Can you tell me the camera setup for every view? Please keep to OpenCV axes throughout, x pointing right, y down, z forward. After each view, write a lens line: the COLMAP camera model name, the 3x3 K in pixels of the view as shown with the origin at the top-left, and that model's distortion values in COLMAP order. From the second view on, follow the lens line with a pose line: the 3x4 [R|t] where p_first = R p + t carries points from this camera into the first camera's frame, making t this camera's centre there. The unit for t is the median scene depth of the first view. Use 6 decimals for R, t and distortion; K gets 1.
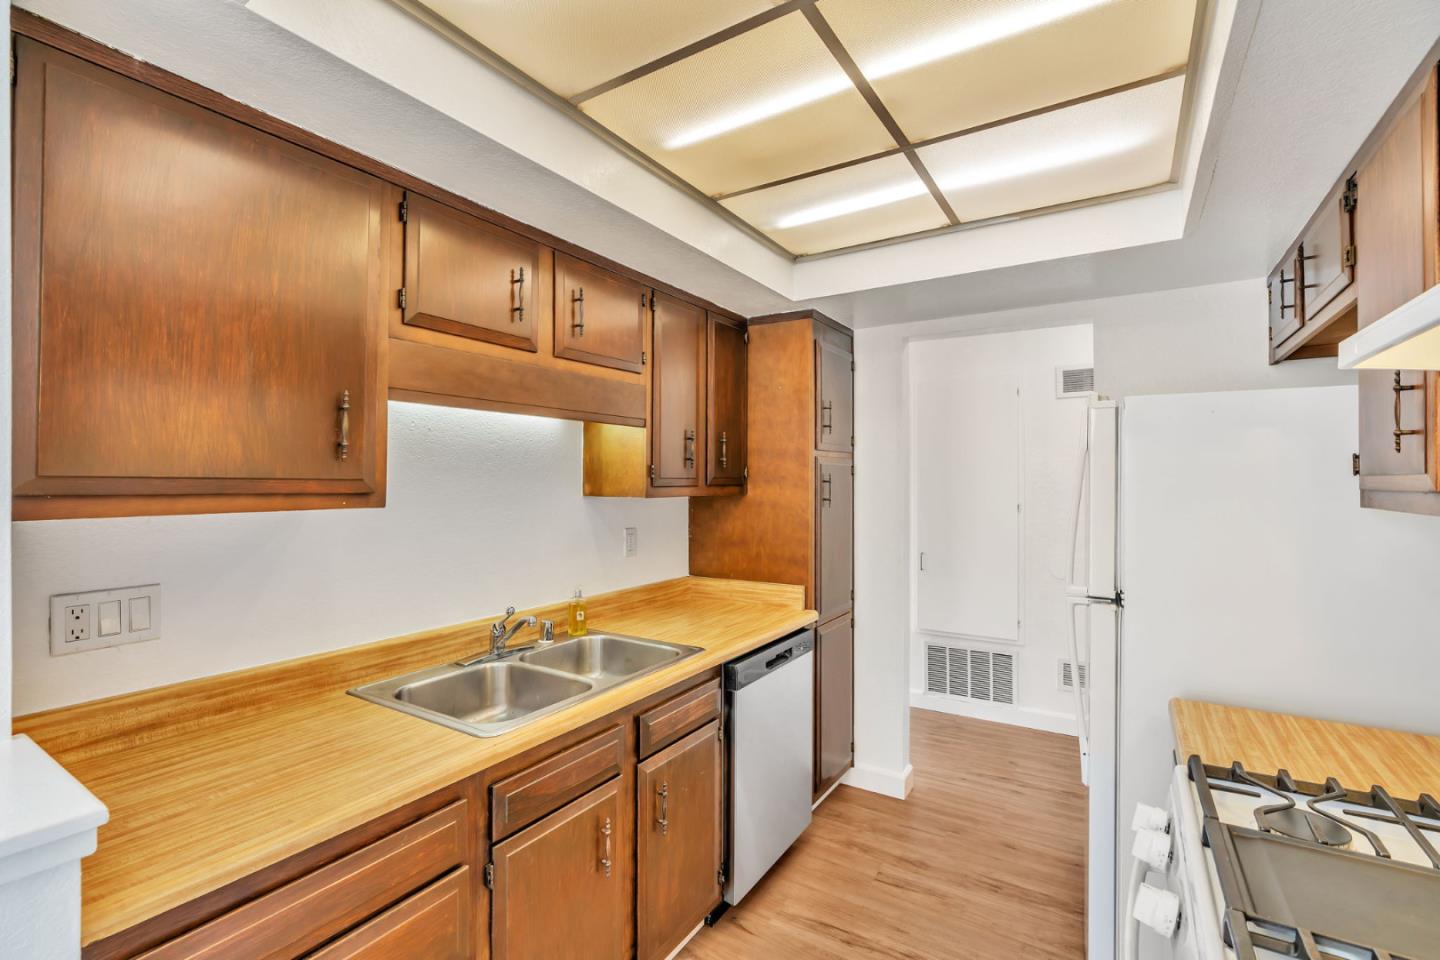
lens RADIAL K [[657.1, 0, 718.1], [0, 657.1, 451.9], [0, 0, 1]] dist [-0.000882, -0.000231]
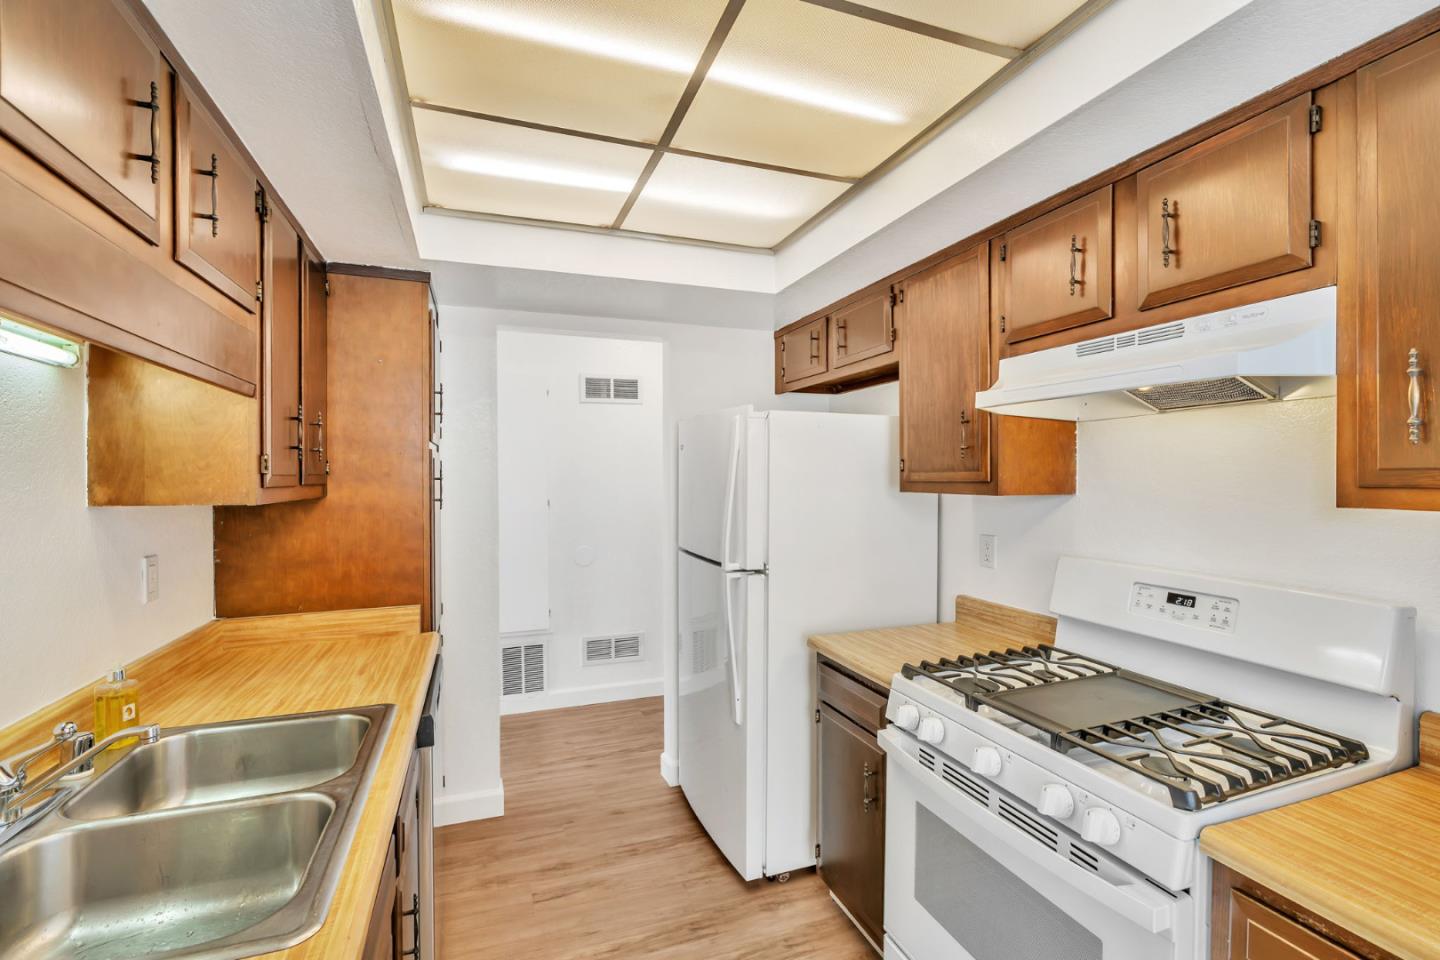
lens RADIAL K [[655.8, 0, 724.0], [0, 655.8, 457.9], [0, 0, 1]] dist [-0.016808, 0.008635]
pose [[0.603631, 0.019171, 0.797033, -0.296314], [-0.027110, 0.999626, -0.003512, 0.011174], [-0.796803, -0.019488, 0.603925, 0.200242]]
